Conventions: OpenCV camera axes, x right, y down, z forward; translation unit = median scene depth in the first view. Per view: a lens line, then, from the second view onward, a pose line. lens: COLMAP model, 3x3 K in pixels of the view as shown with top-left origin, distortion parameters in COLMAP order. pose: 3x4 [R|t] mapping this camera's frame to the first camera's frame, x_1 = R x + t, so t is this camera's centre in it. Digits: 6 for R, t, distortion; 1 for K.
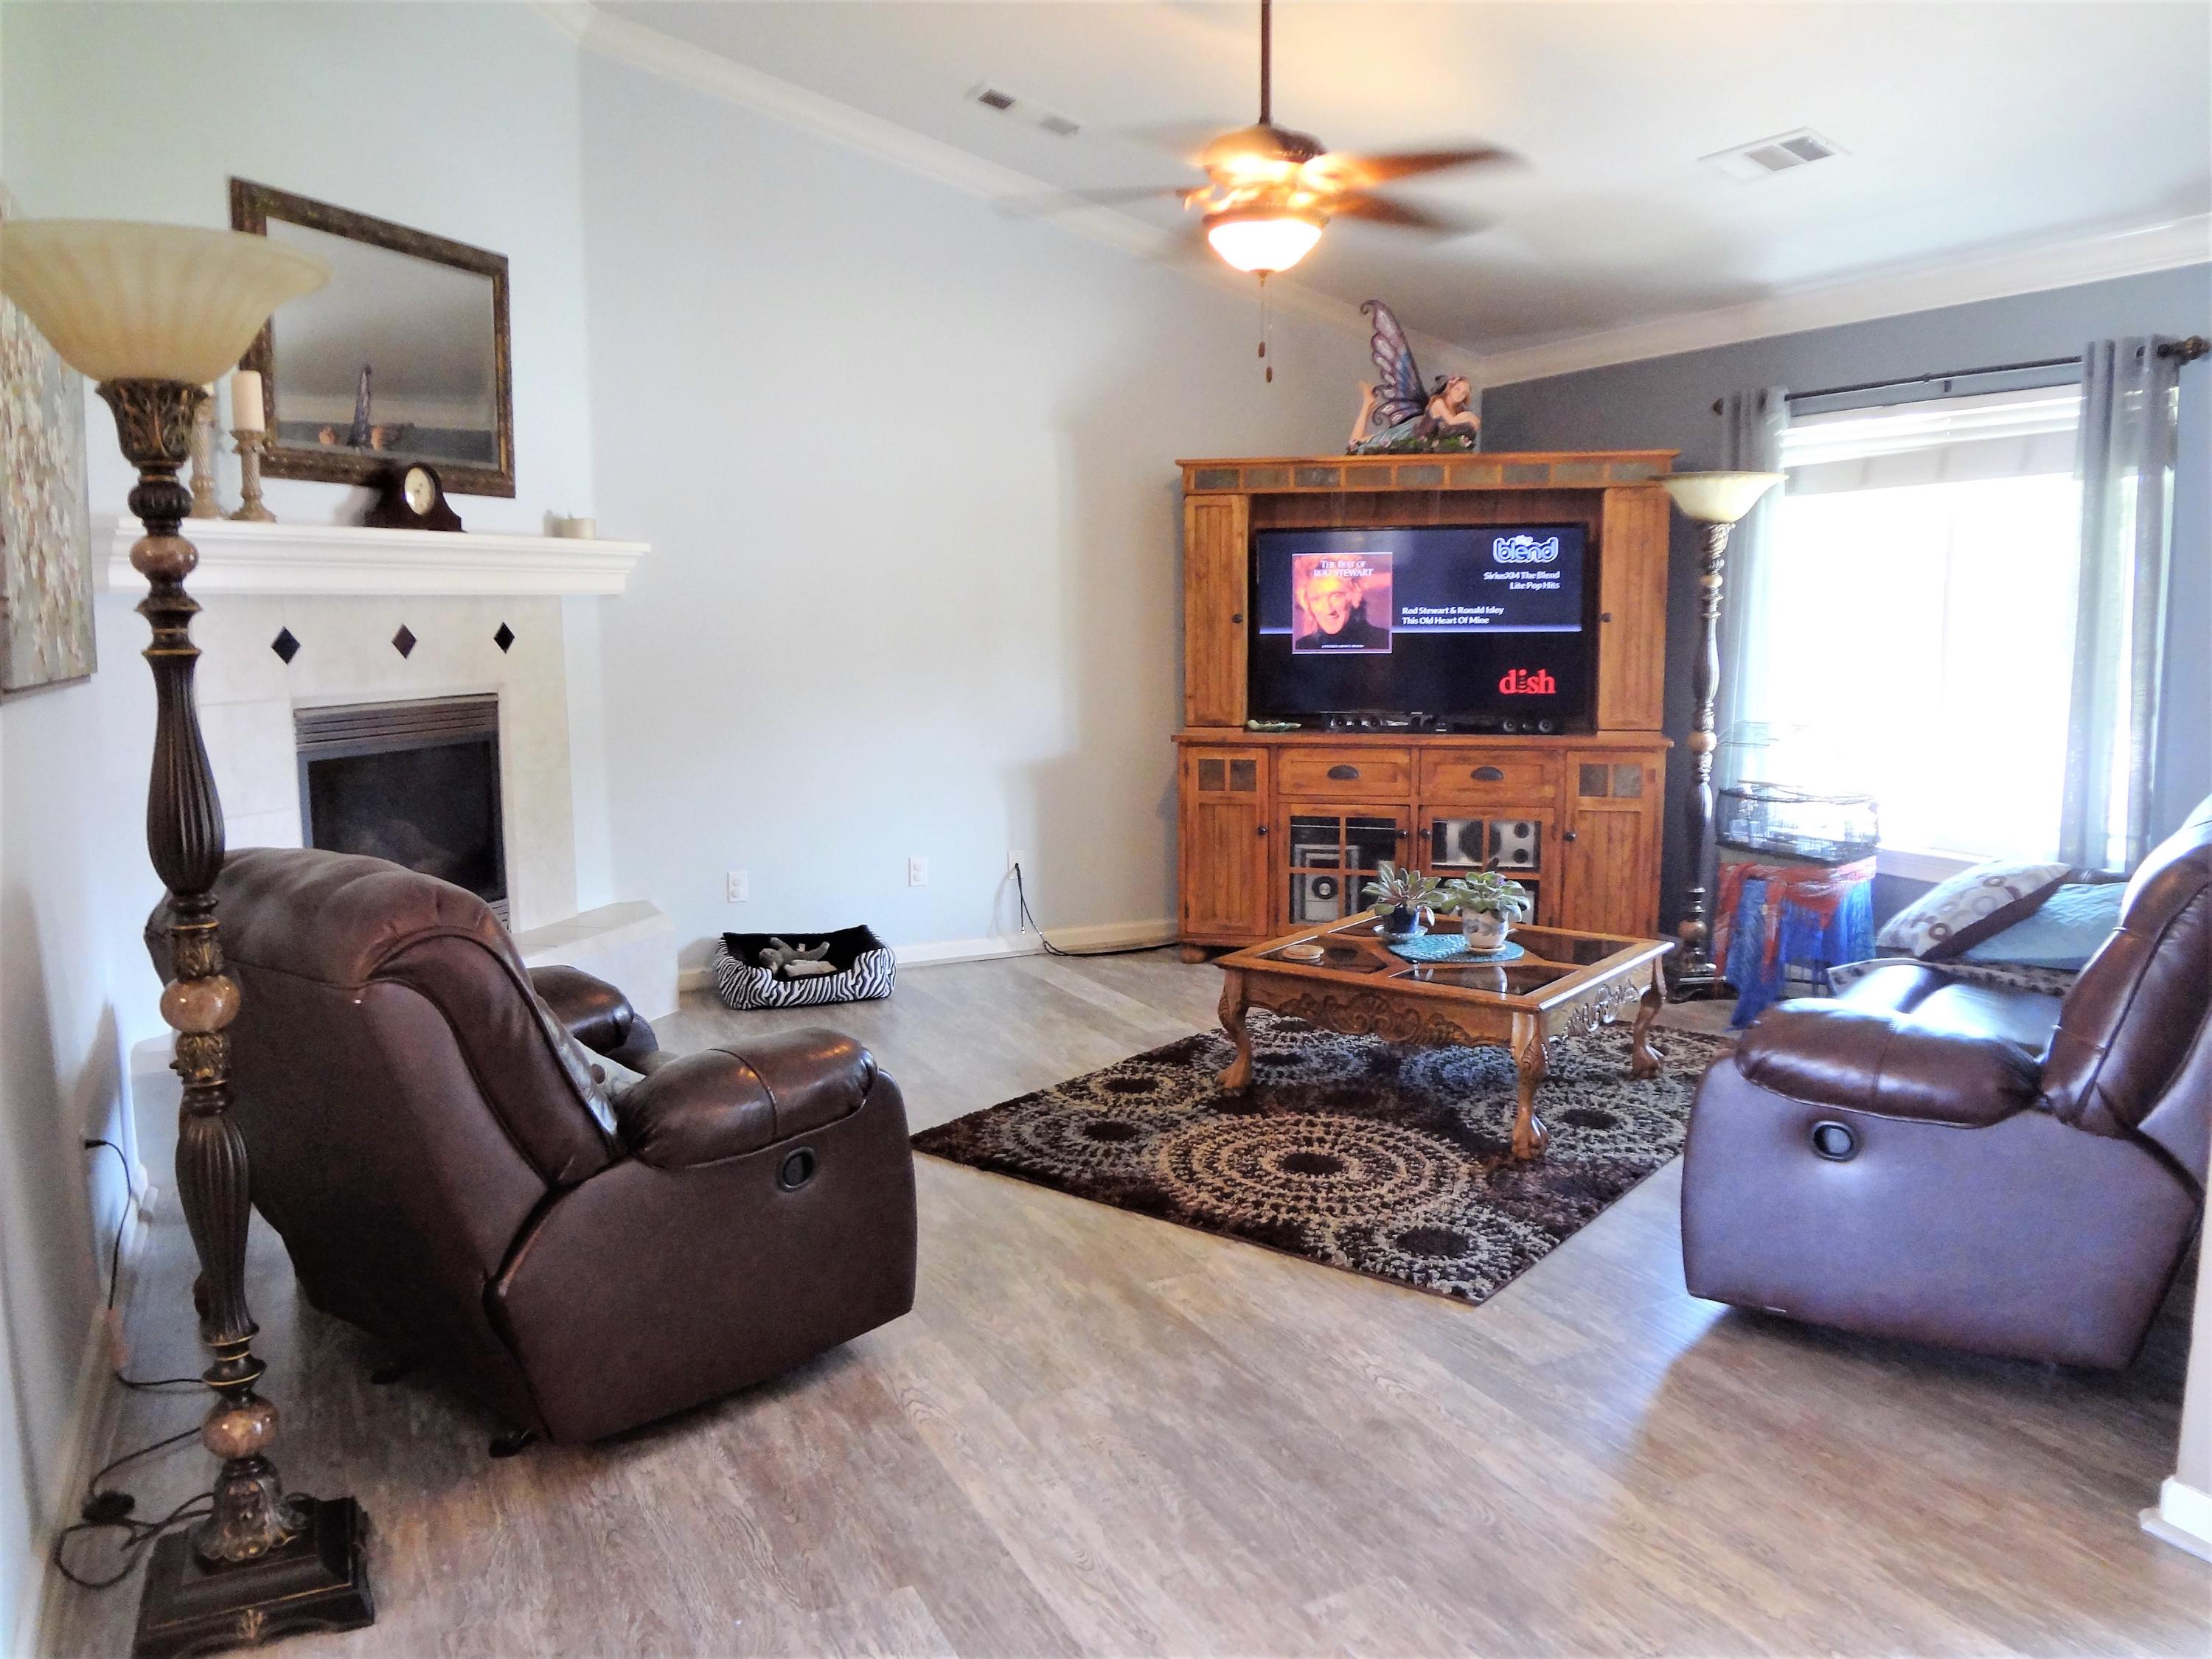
lens RADIAL K [[1632.0, 0, 1096.4], [0, 1632.0, 826.9], [0, 0, 1]] dist [-0.064539, 0.019342]
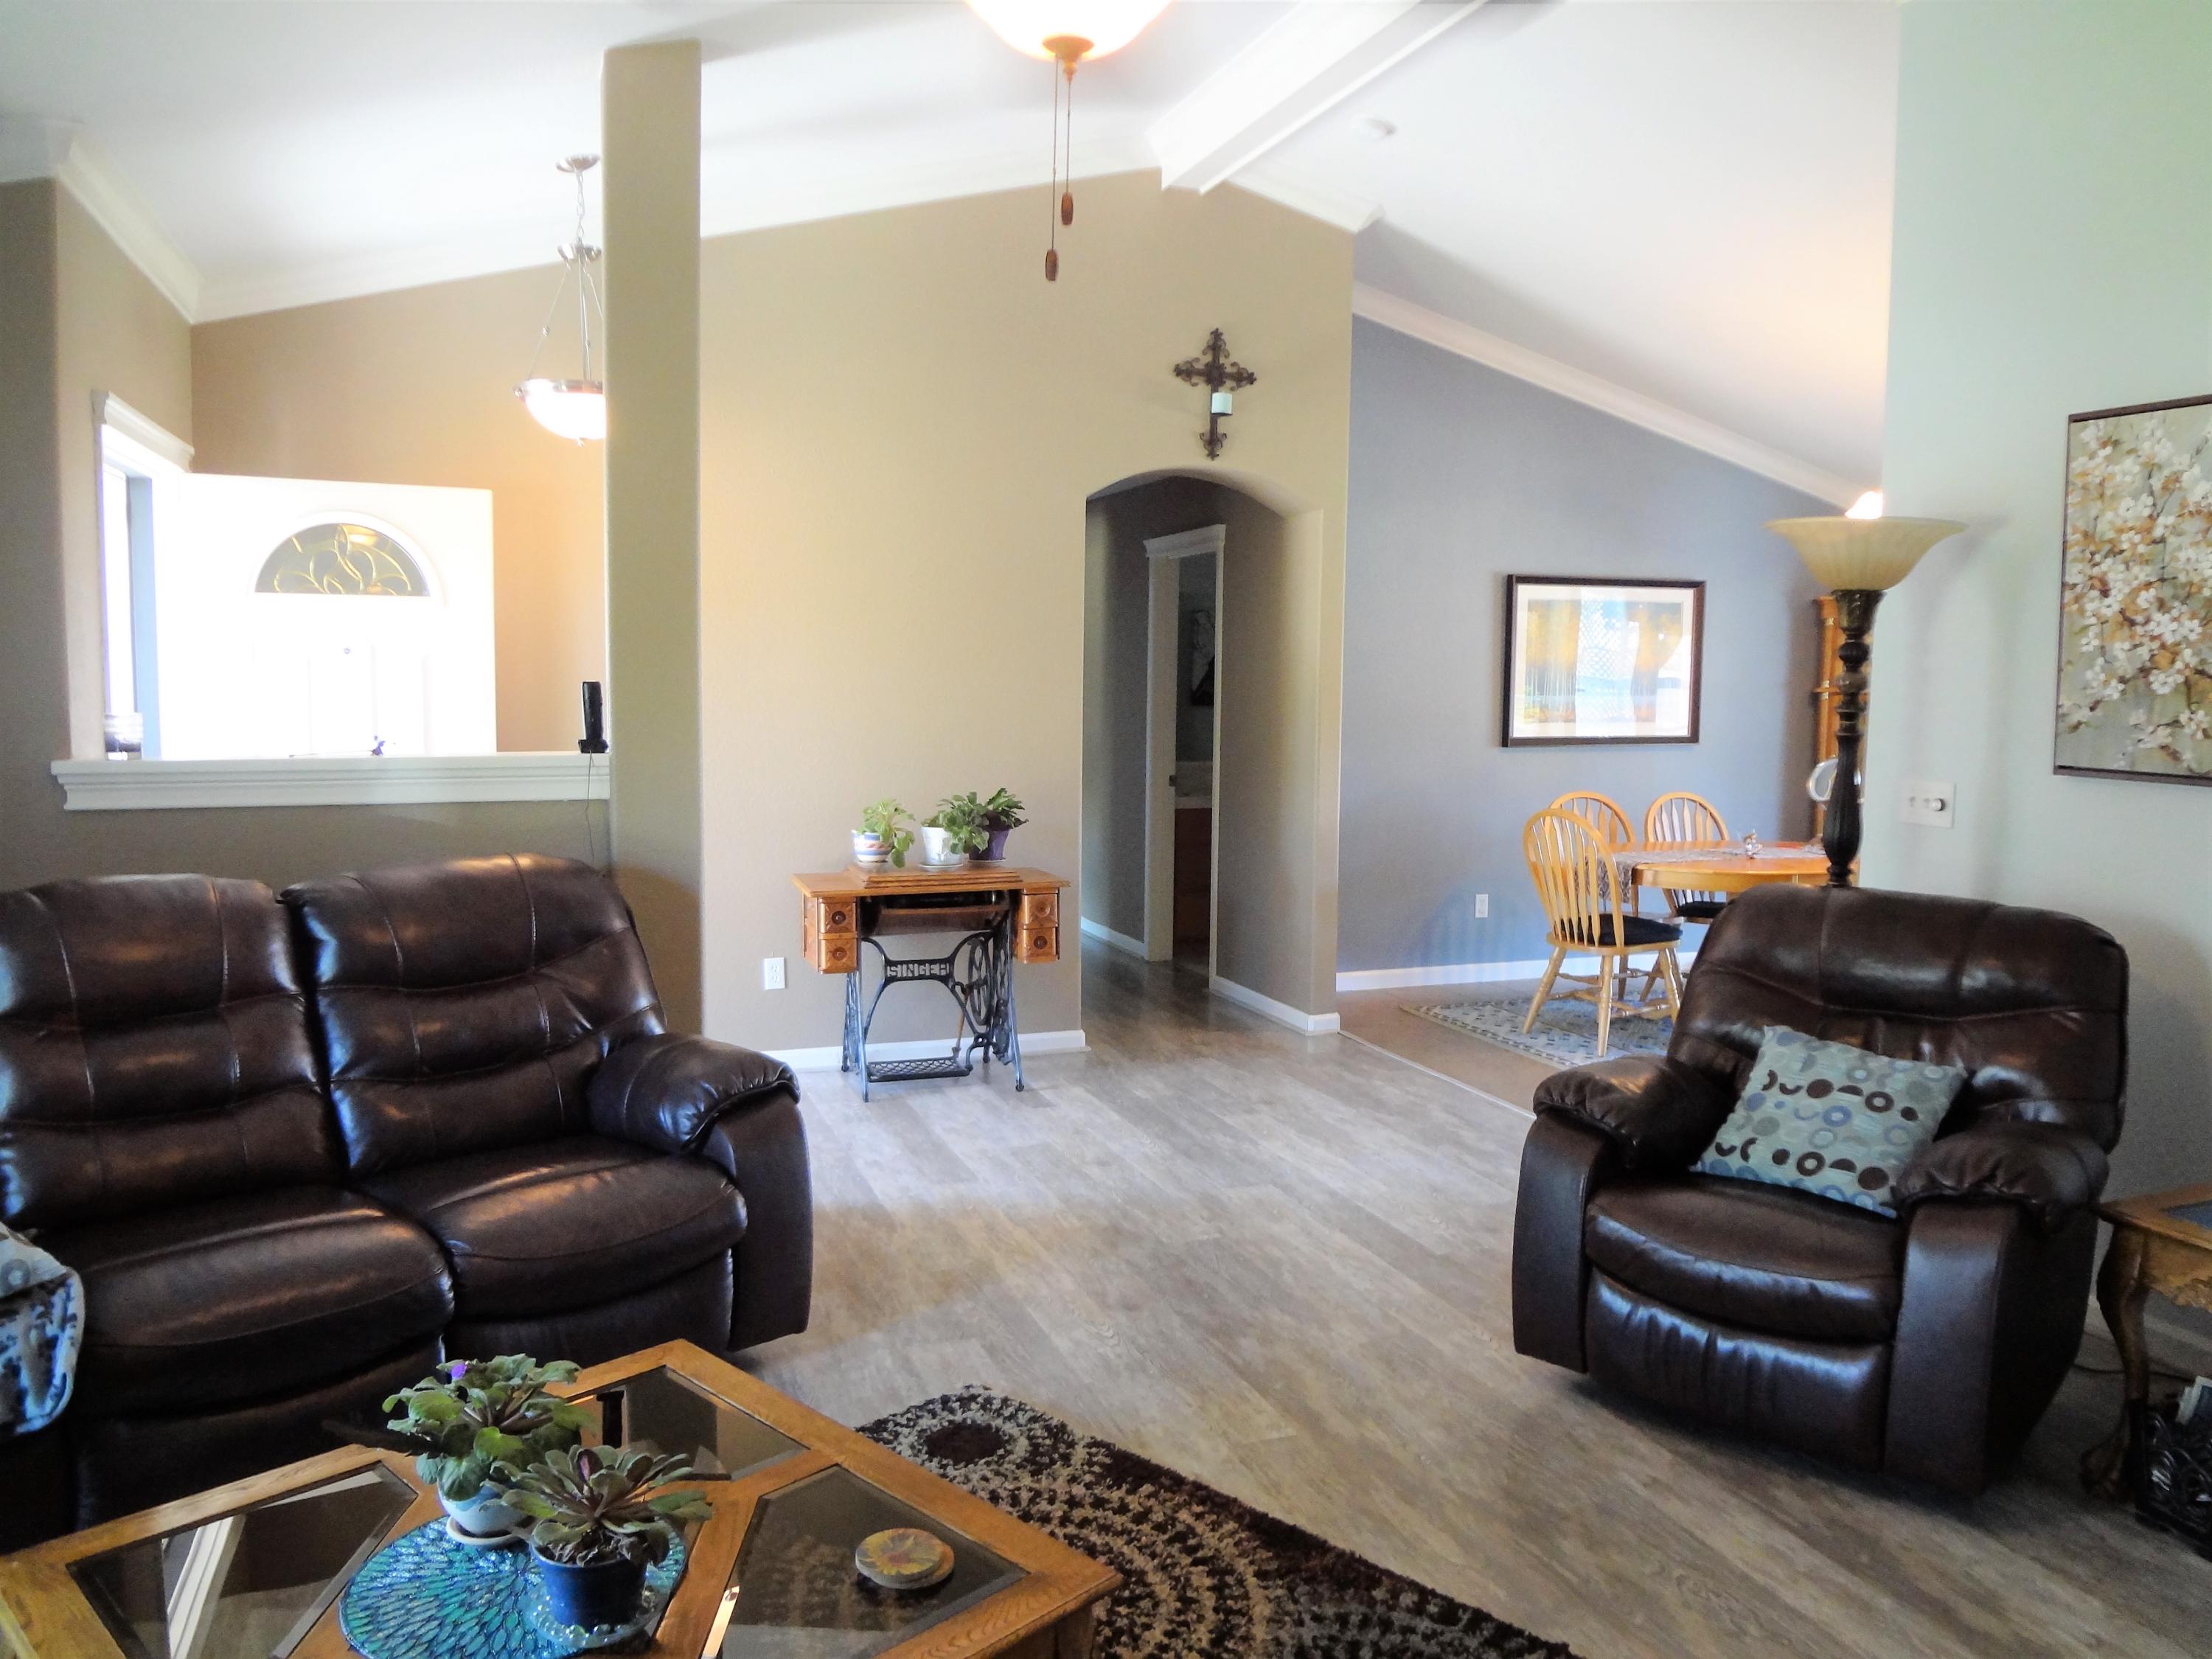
lens RADIAL K [[1632.0, 0, 1096.4], [0, 1632.0, 826.9], [0, 0, 1]] dist [-0.064539, 0.019342]
pose [[-0.993743, -0.014747, 0.110711, 0.027814], [0.010311, 0.974899, 0.222409, -0.157634], [-0.111211, 0.222159, -0.968647, 1.072469]]
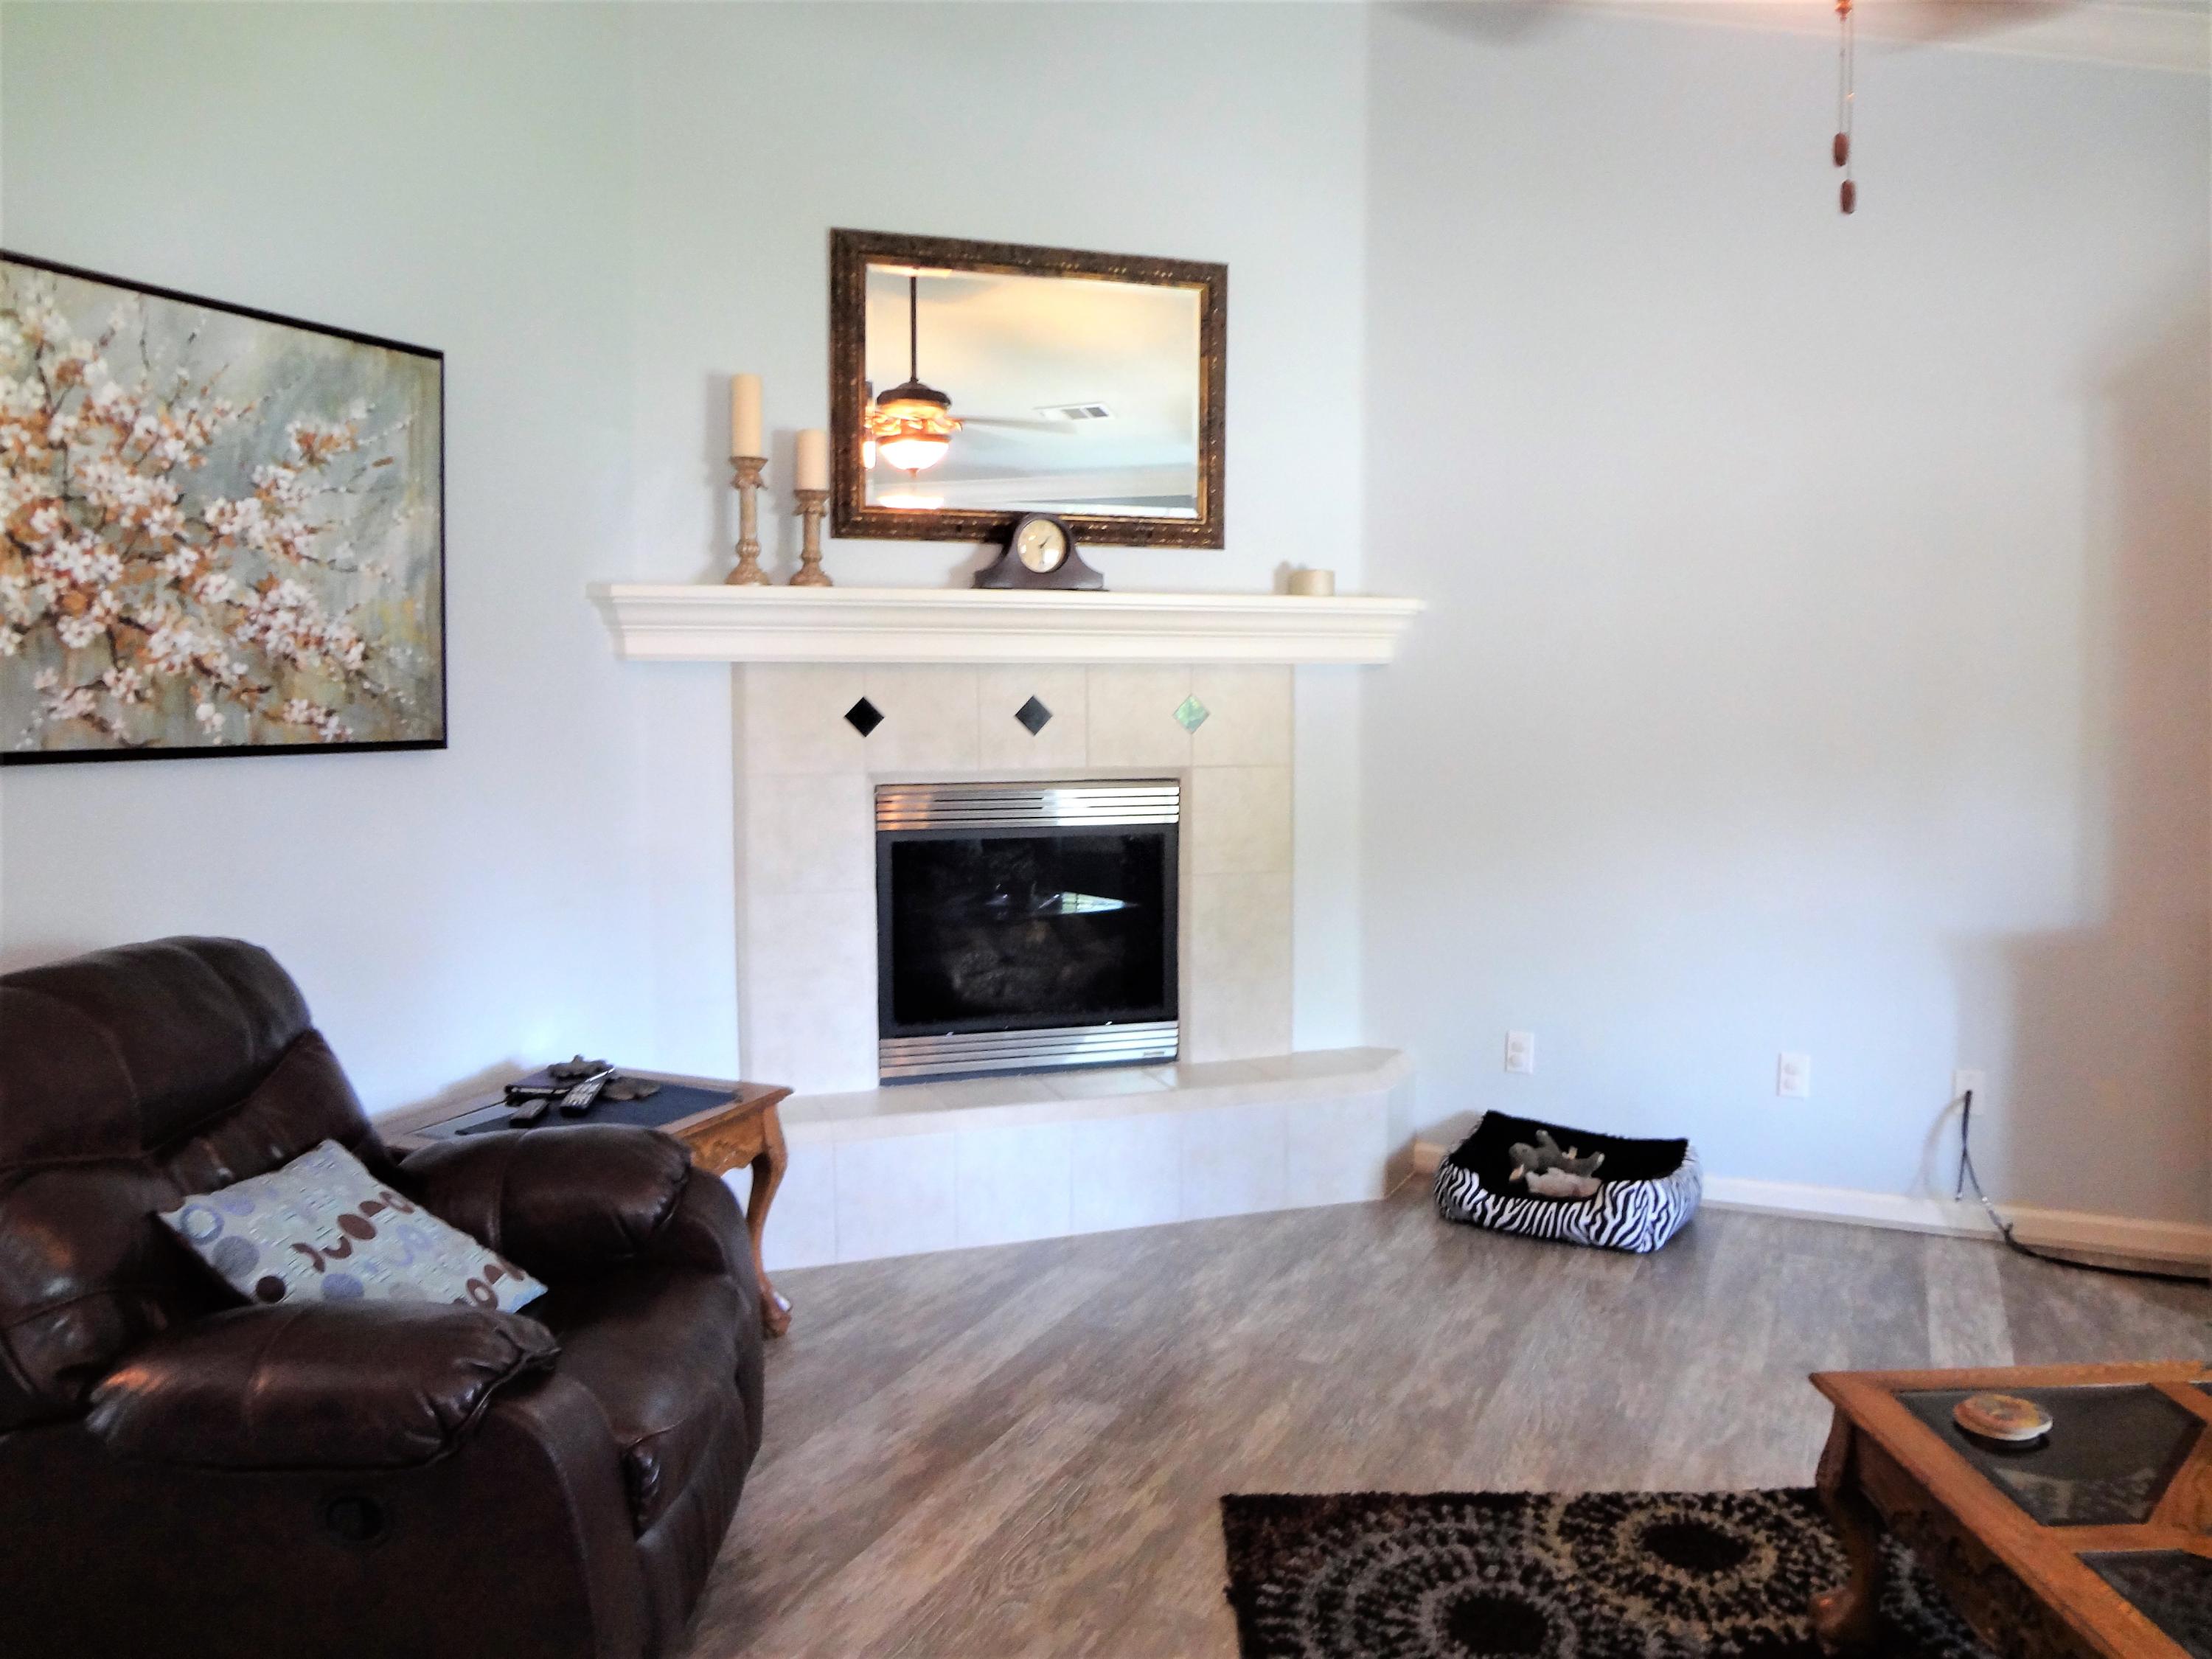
lens RADIAL K [[1632.0, 0, 1096.4], [0, 1632.0, 826.9], [0, 0, 1]] dist [-0.064539, 0.019342]
pose [[0.624839, 0.073551, -0.777282, 0.241544], [-0.106922, 0.994234, 0.008128, -0.054168], [0.773398, 0.078030, 0.629100, 0.388068]]
